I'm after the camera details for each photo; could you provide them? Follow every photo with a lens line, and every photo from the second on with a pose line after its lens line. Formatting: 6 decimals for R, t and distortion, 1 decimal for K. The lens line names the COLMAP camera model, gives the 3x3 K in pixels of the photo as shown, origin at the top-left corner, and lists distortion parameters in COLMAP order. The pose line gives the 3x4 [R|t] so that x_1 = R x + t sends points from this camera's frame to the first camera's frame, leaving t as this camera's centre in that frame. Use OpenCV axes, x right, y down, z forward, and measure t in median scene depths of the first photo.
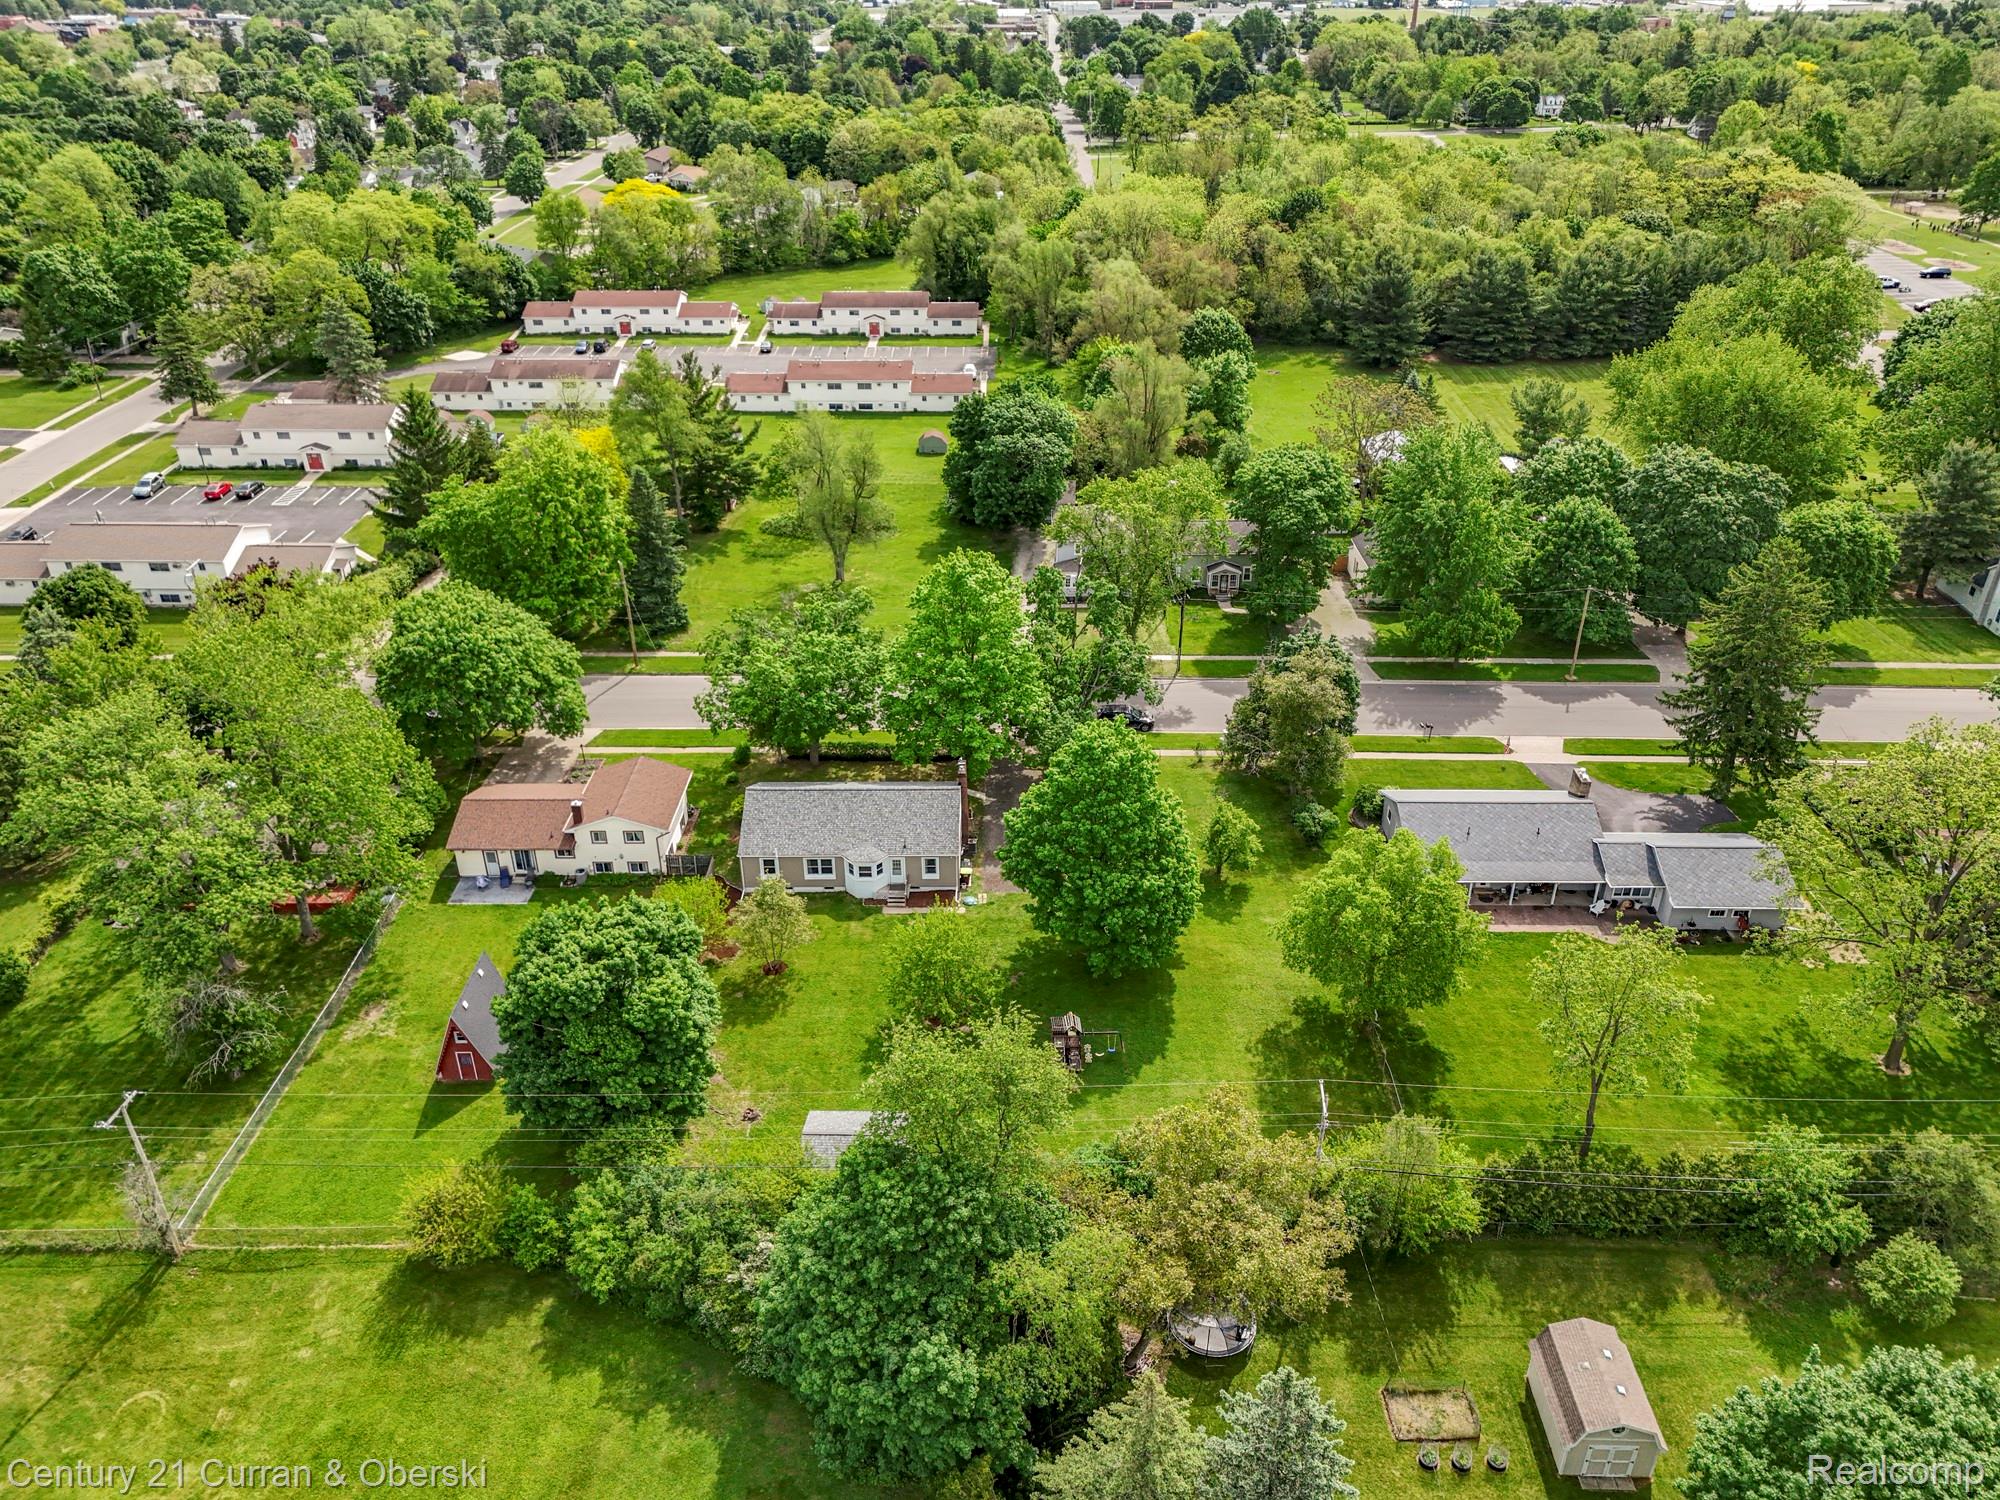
lens RADIAL K [[1465.6, 0, 990.3], [0, 1465.6, 748.2], [0, 0, 1]] dist [0.057252, -0.038933]
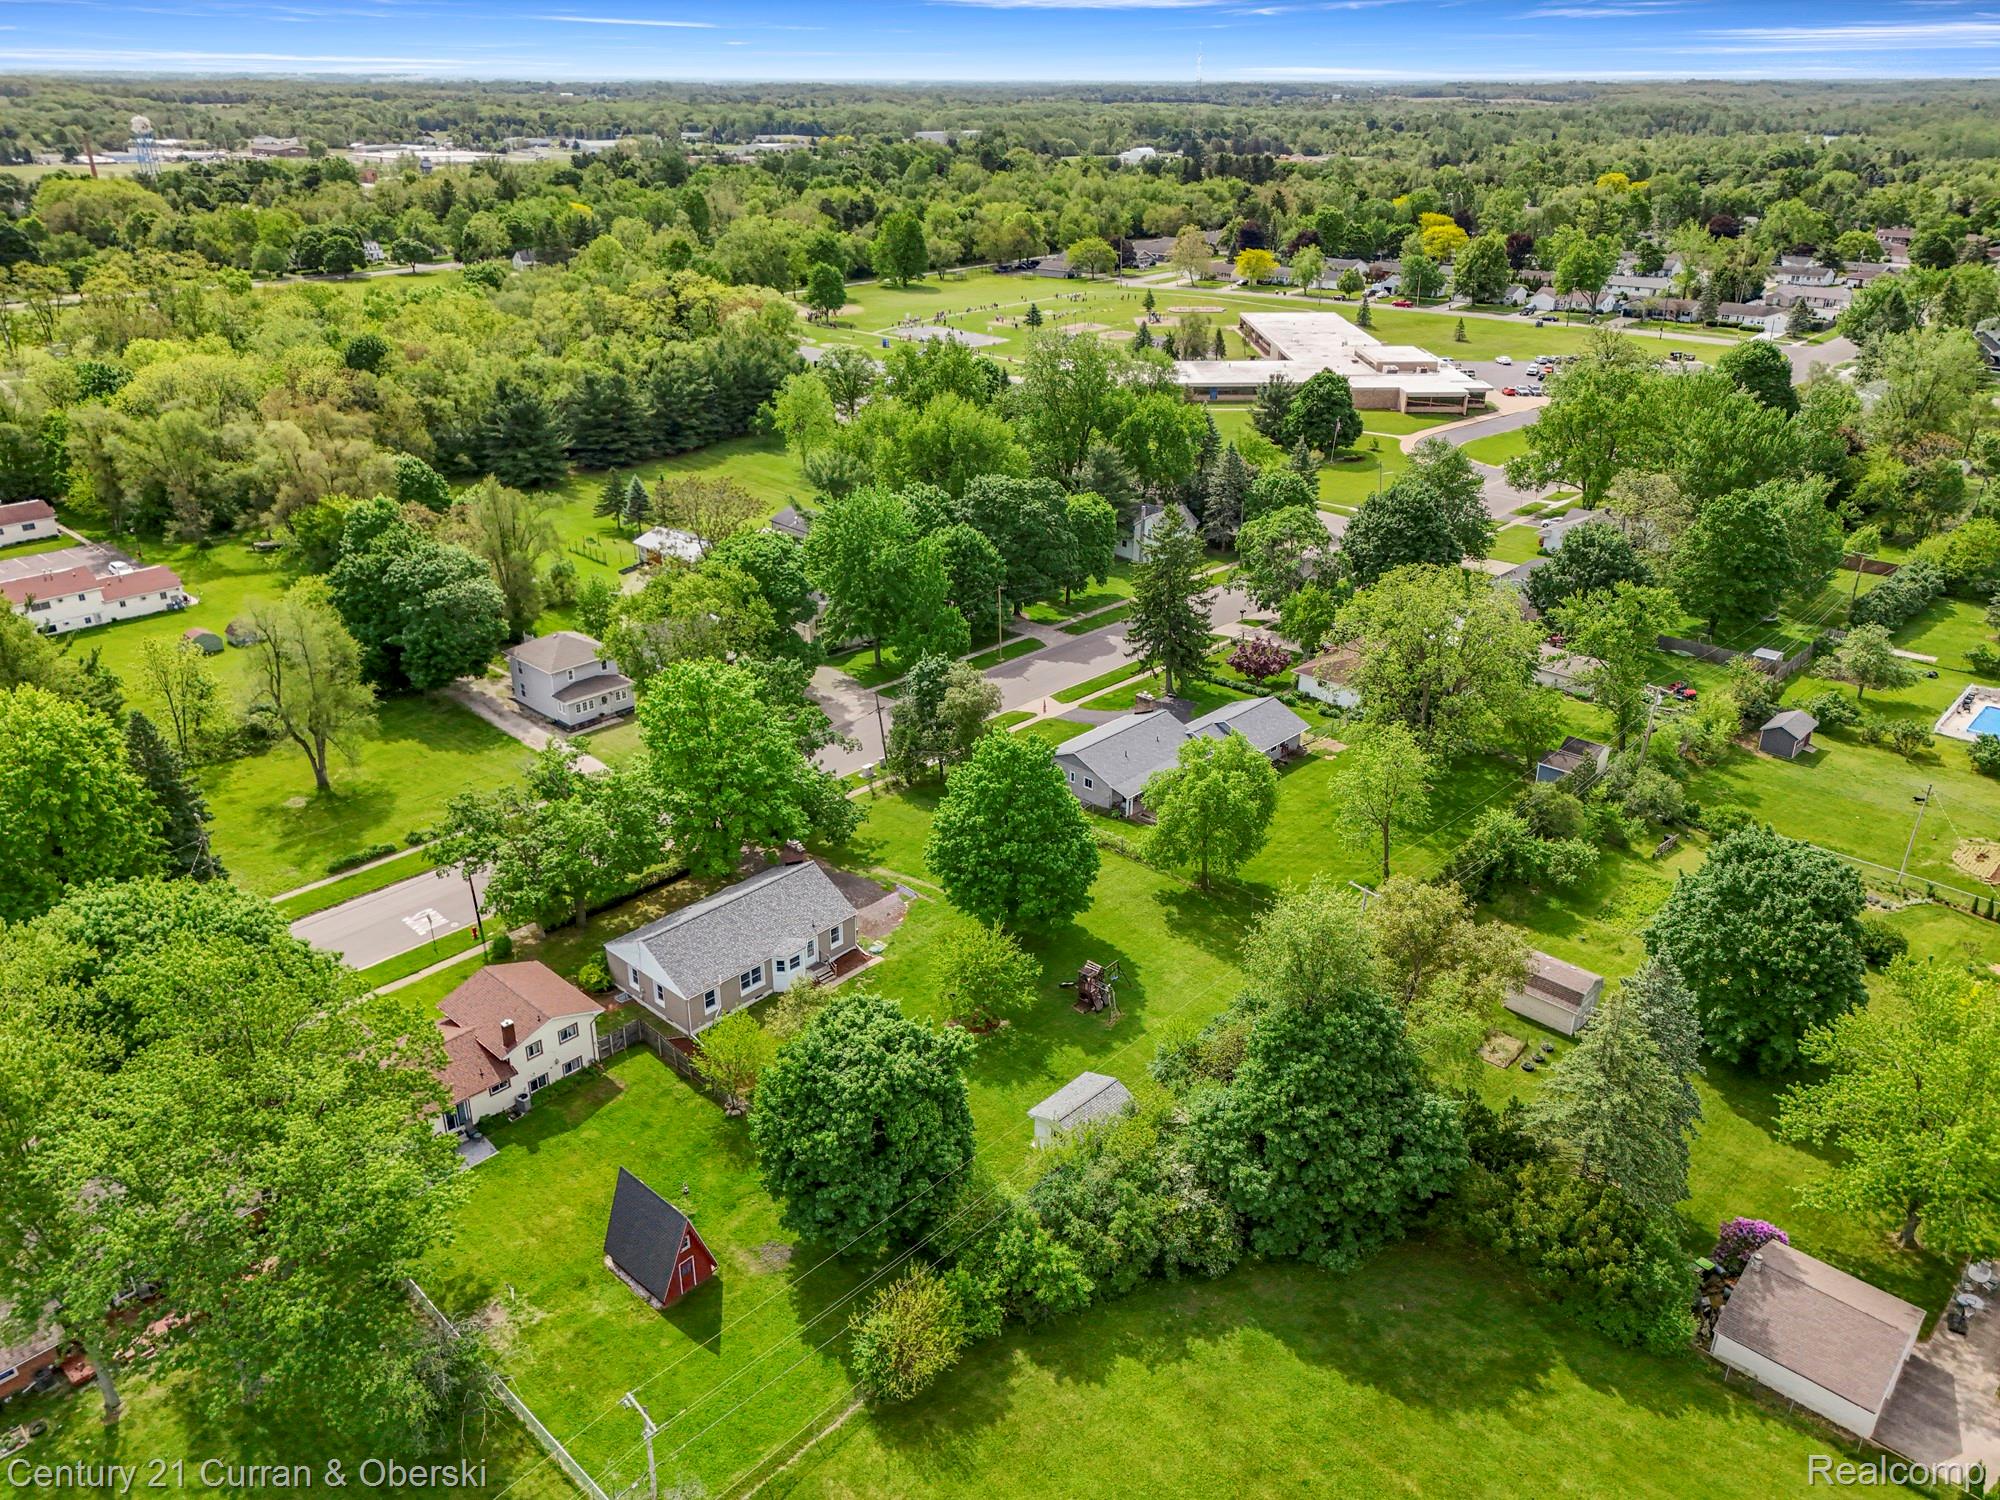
lens RADIAL K [[1465.6, 0, 1001.8], [0, 1465.6, 747.9], [0, 0, 1]] dist [0.057252, -0.038933]
pose [[0.673730, -0.295942, 0.677131, -0.355078], [0.351992, 0.934200, 0.058071, -0.036218], [-0.649761, 0.199220, 0.733568, 0.063323]]
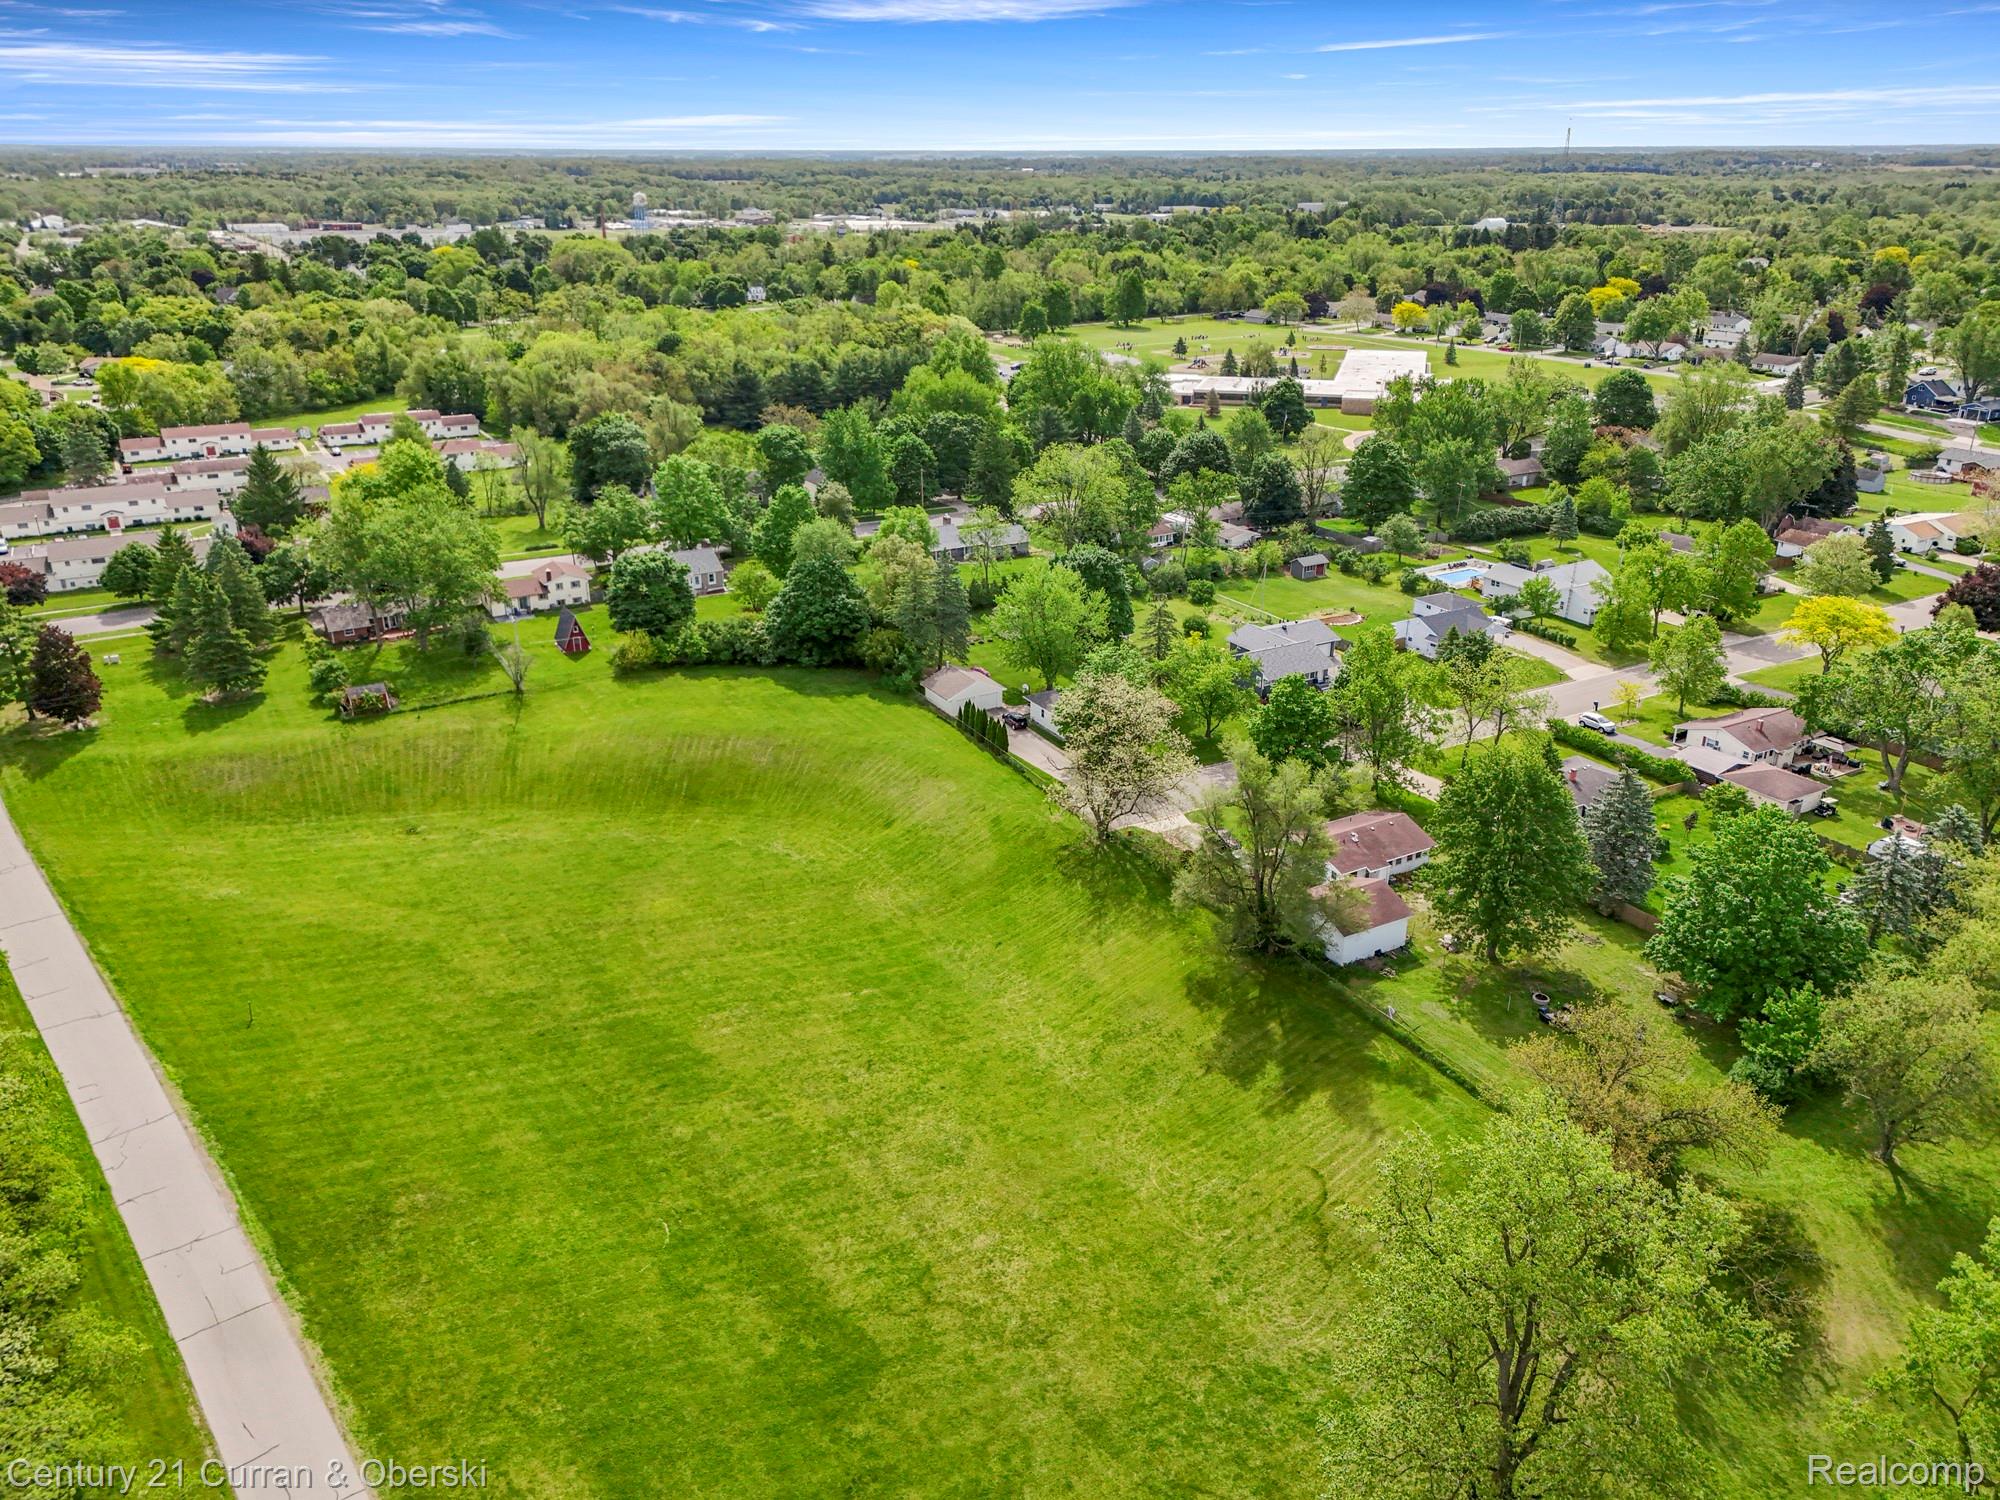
lens RADIAL K [[1465.6, 0, 996.5], [0, 1465.6, 744.3], [0, 0, 1]] dist [0.057252, -0.038933]
pose [[0.860218, -0.183876, 0.475620, -0.443801], [0.242657, 0.967955, -0.064662, 0.328396], [-0.448489, 0.171036, 0.877271, -0.652784]]
